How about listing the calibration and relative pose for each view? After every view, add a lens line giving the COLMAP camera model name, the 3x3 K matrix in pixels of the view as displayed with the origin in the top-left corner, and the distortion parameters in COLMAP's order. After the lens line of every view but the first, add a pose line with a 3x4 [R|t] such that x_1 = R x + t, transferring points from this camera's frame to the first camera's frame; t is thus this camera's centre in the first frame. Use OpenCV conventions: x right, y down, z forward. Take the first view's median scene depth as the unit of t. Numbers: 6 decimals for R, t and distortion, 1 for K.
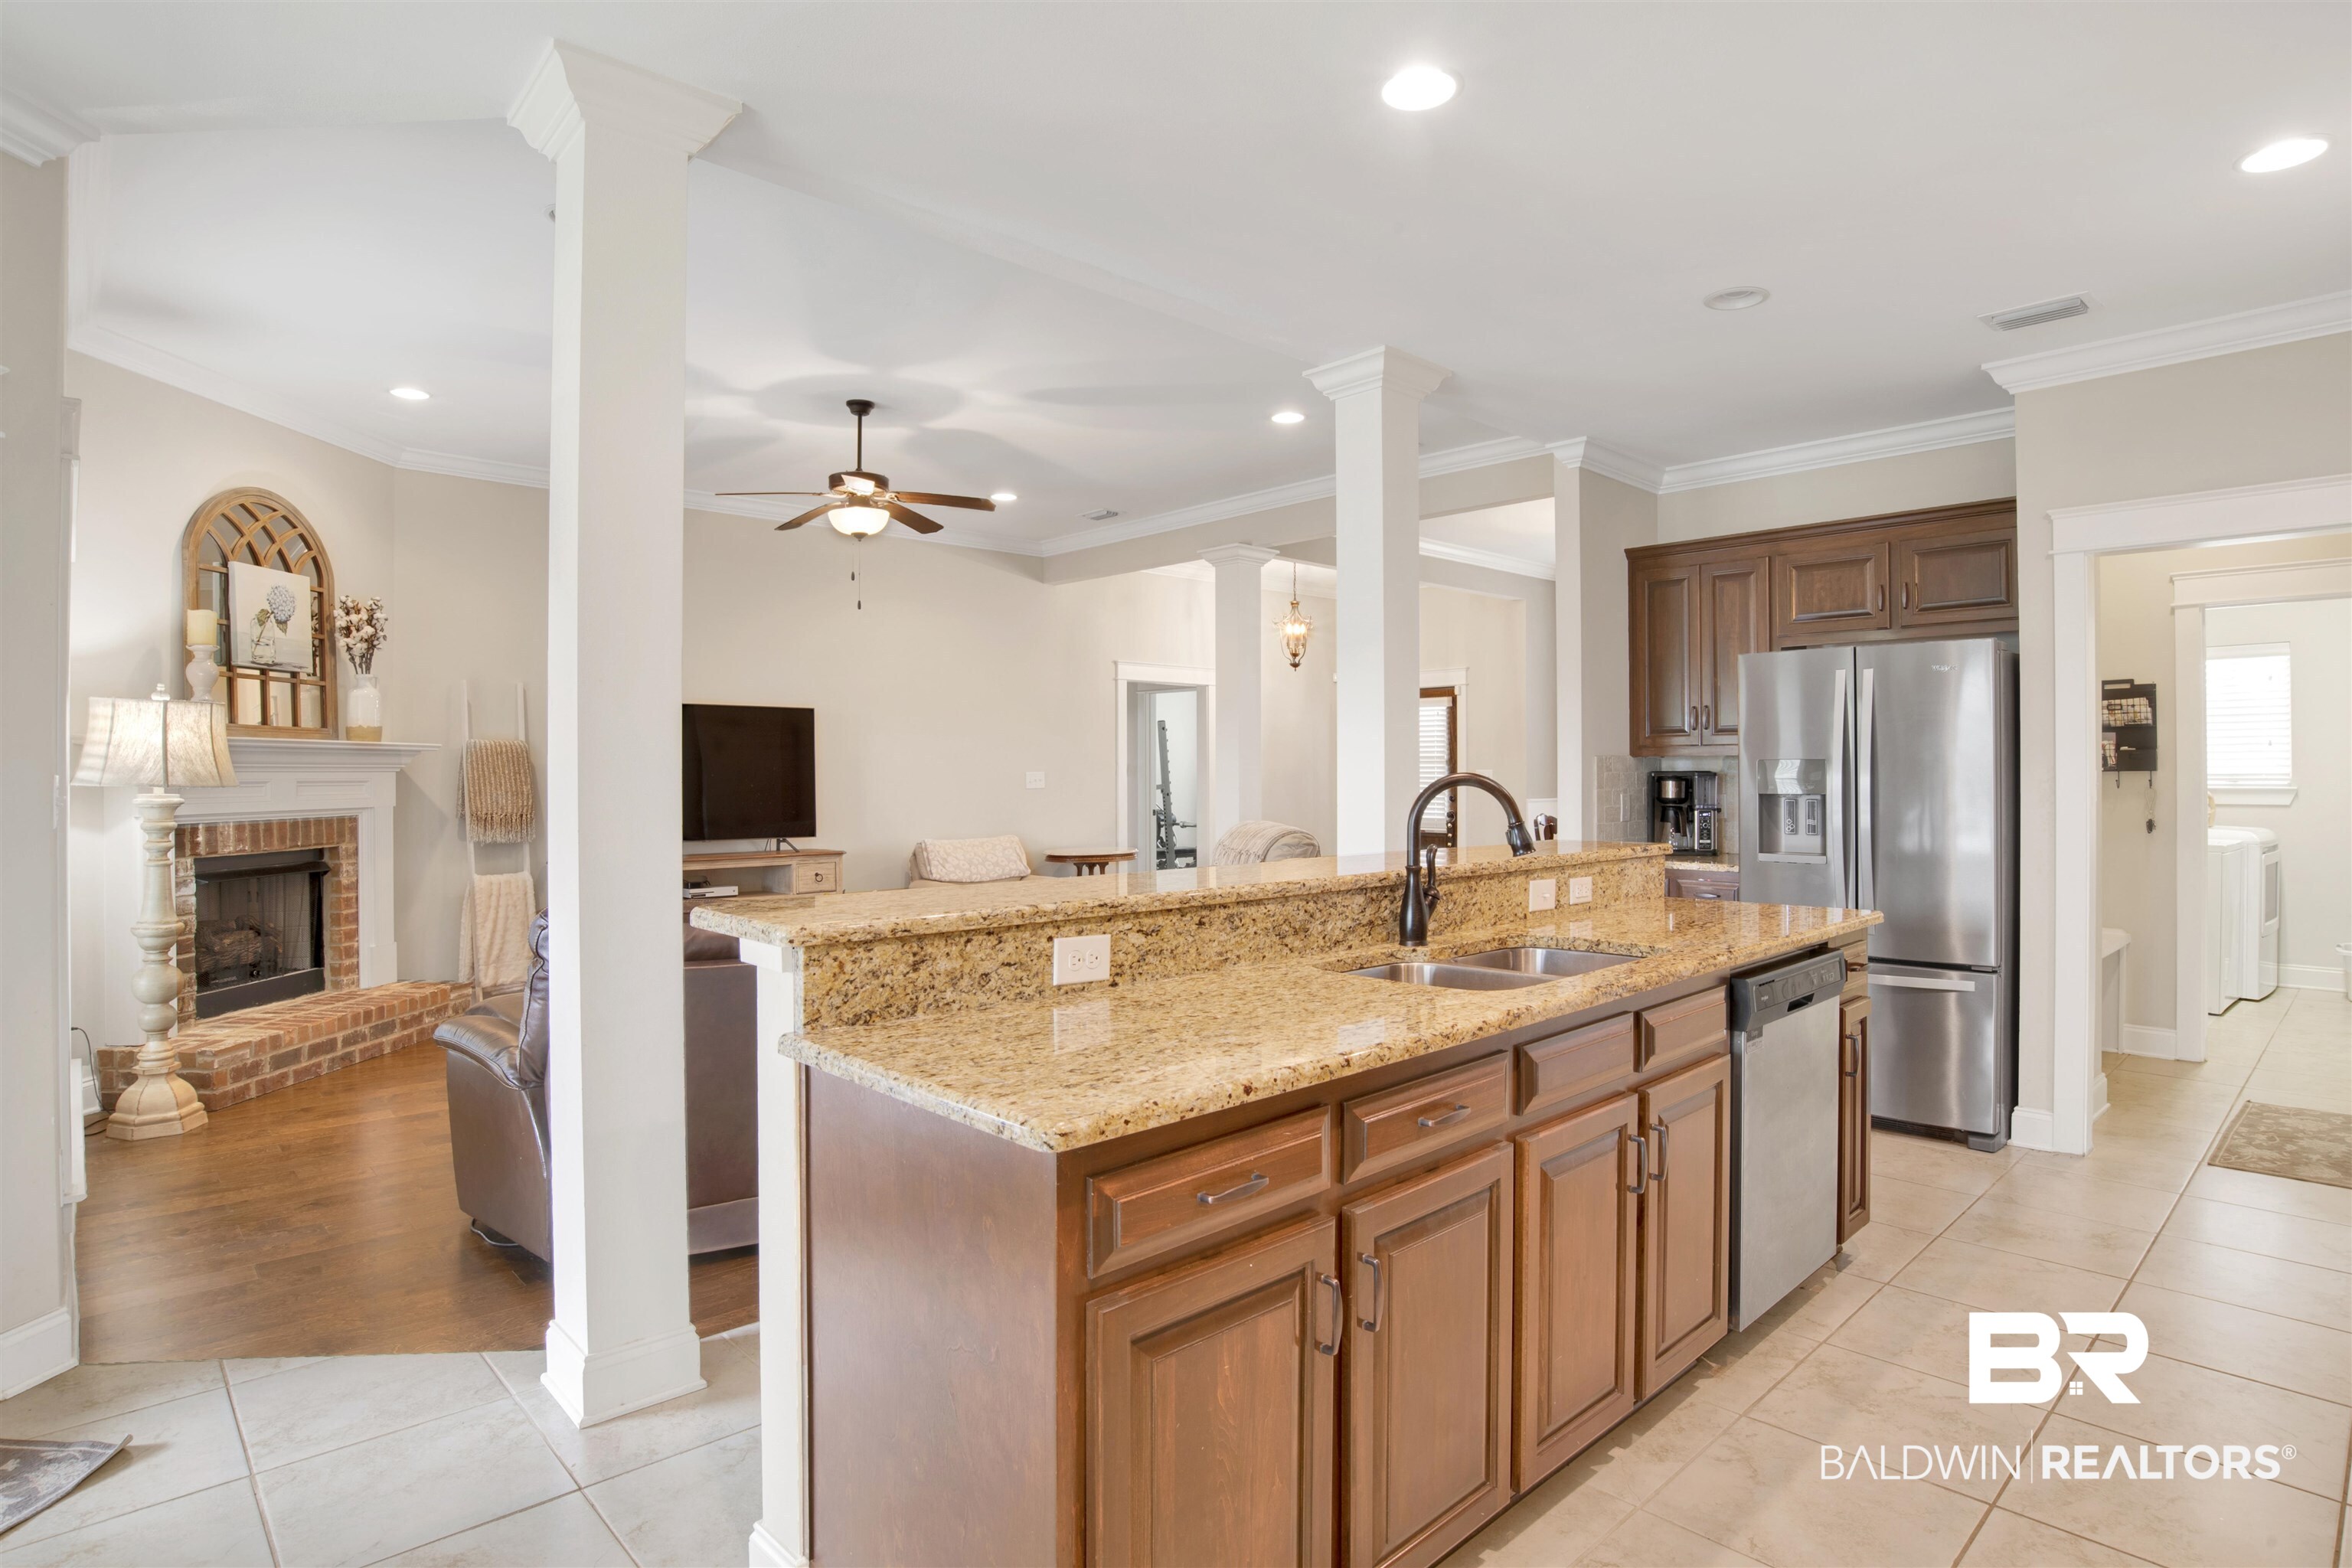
lens RADIAL K [[1253.9, 0, 1190.2], [0, 1253.9, 766.8], [0, 0, 1]] dist [-0.072506, 0.023099]
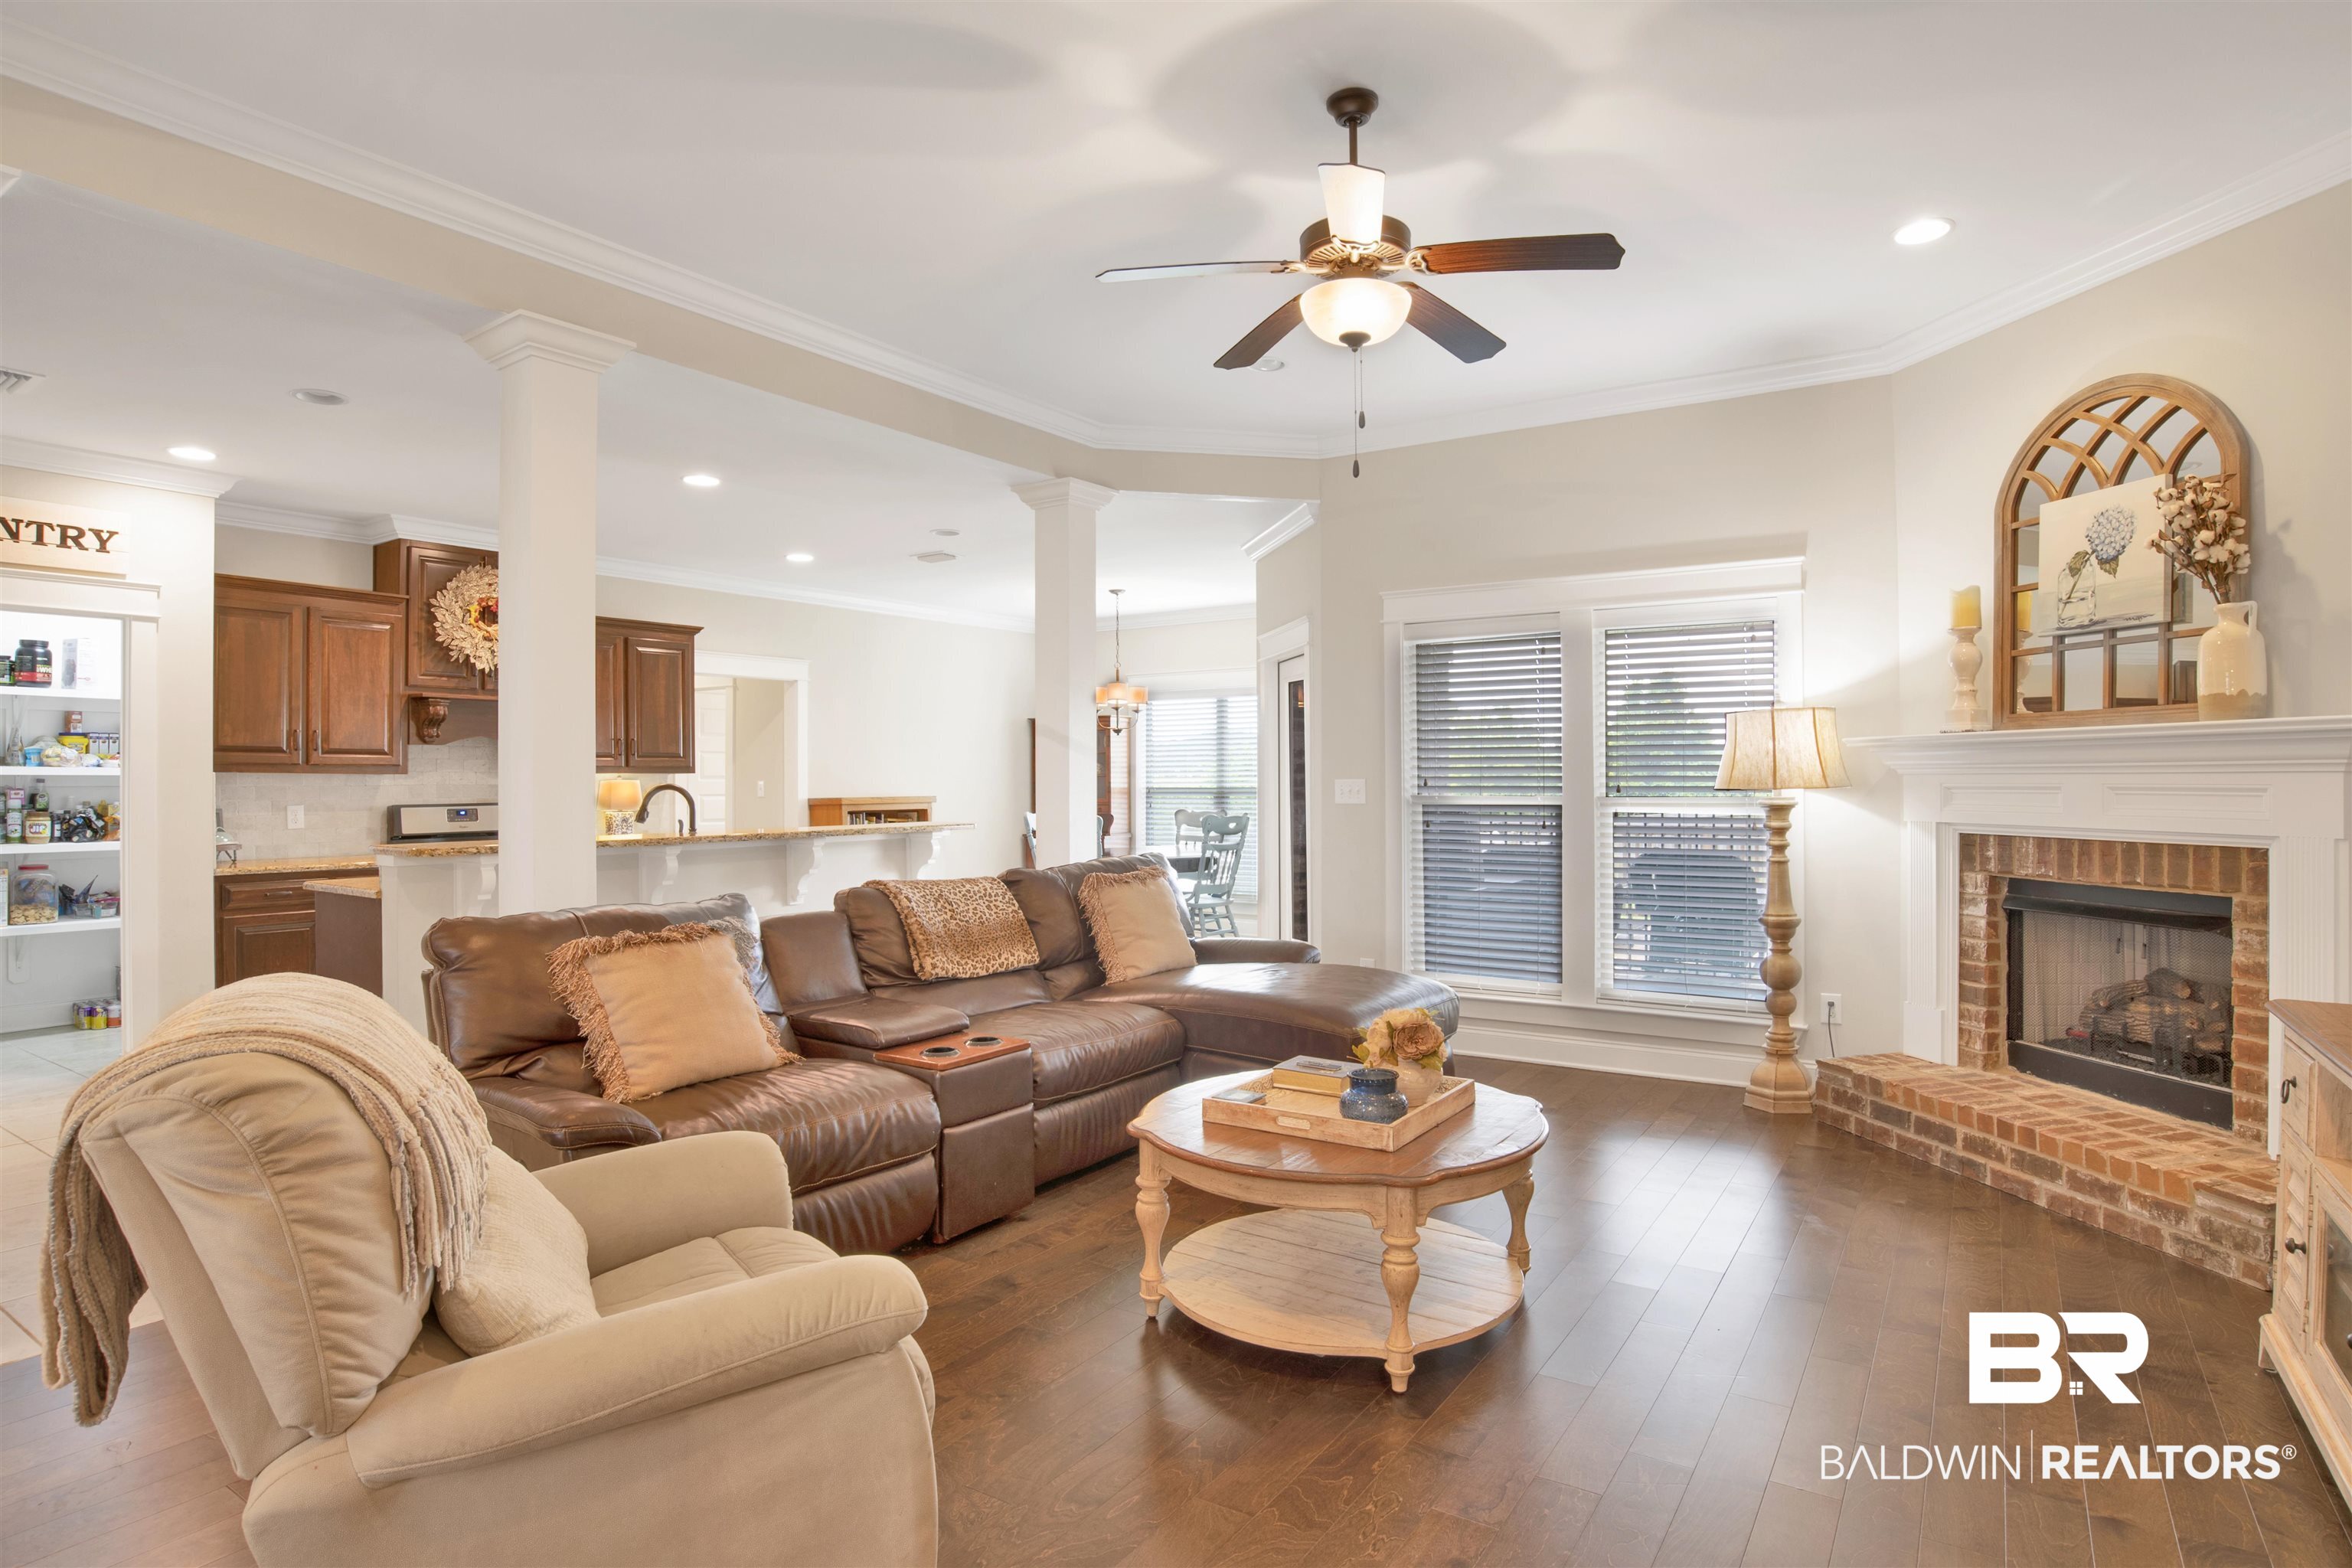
lens RADIAL K [[1223.3, 0, 1219.3], [0, 1223.3, 781.2], [0, 0, 1]] dist [-0.069519, 0.022000]
pose [[-0.966551, 0.008270, -0.256343, -0.075576], [0.008645, 0.999963, -0.000338, 0.004369], [0.256330, -0.002542, -0.966586, 1.527749]]
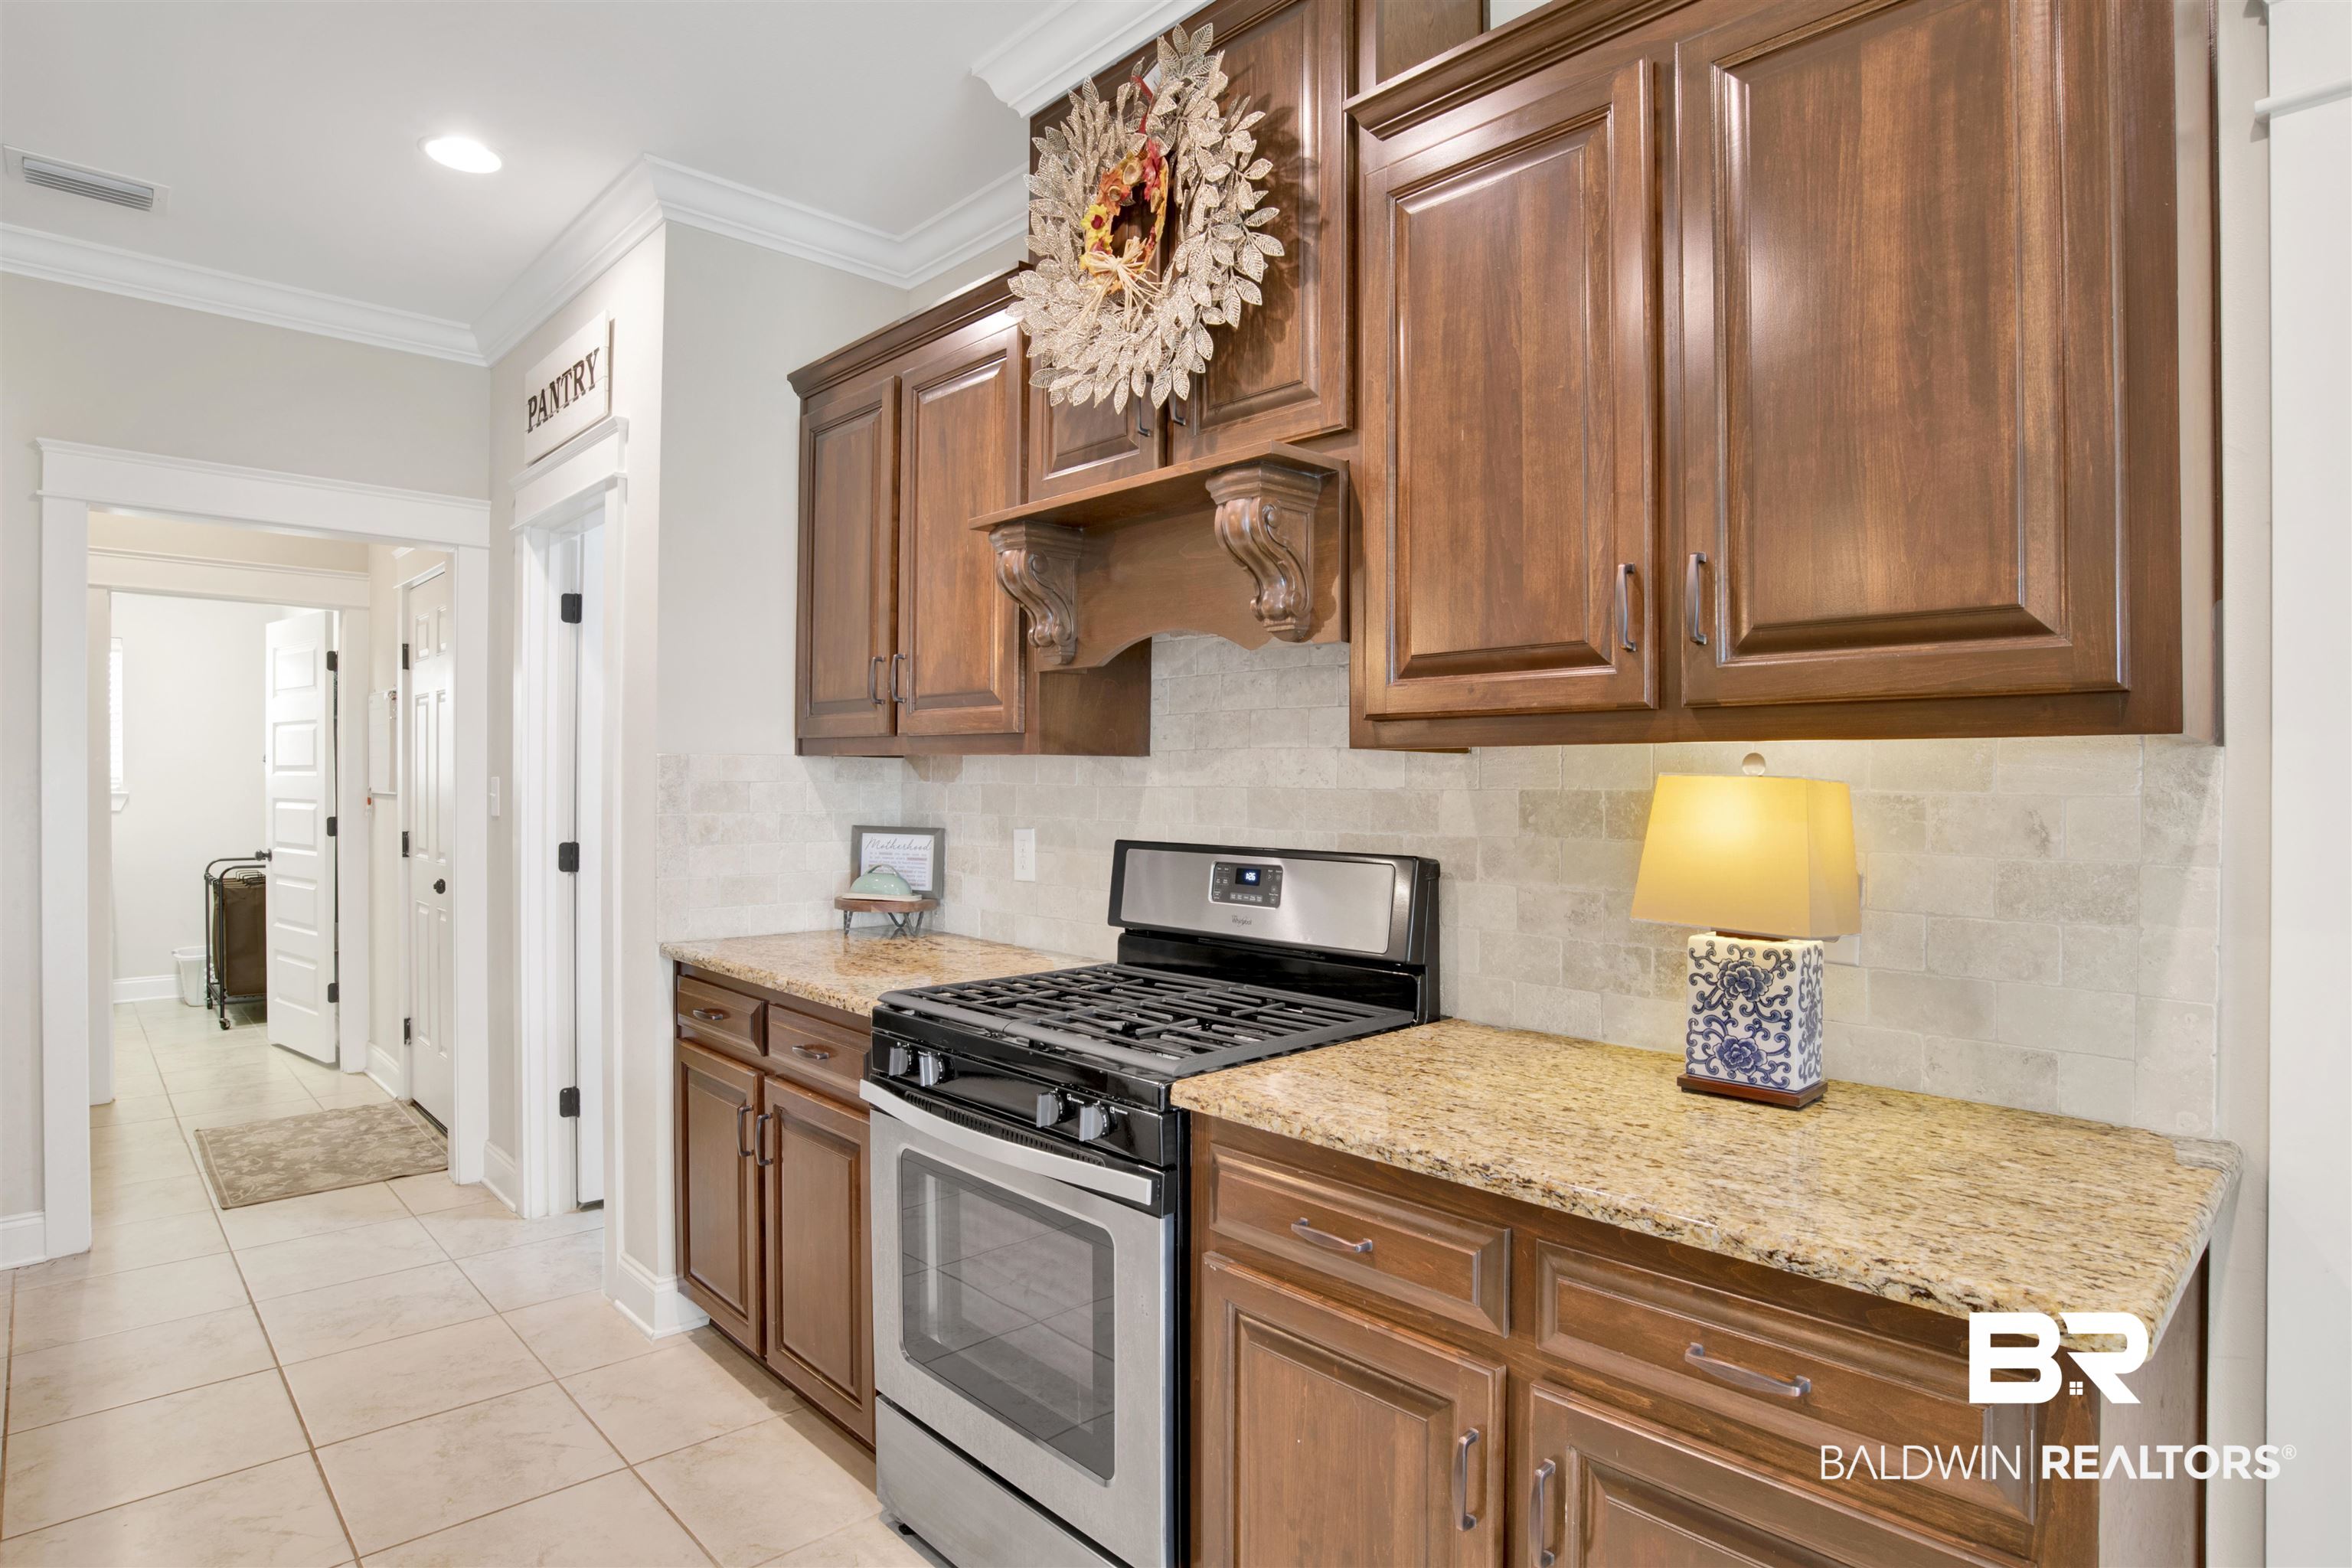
lens RADIAL K [[1215.5, 0, 1257.8], [0, 1215.5, 785.1], [0, 0, 1]] dist [-0.070910, 0.016683]
pose [[-0.038045, 0.003028, 0.999271, -0.036030], [-0.015442, 0.999874, -0.003618, 0.001375], [-0.999157, -0.015568, -0.037993, 0.179717]]
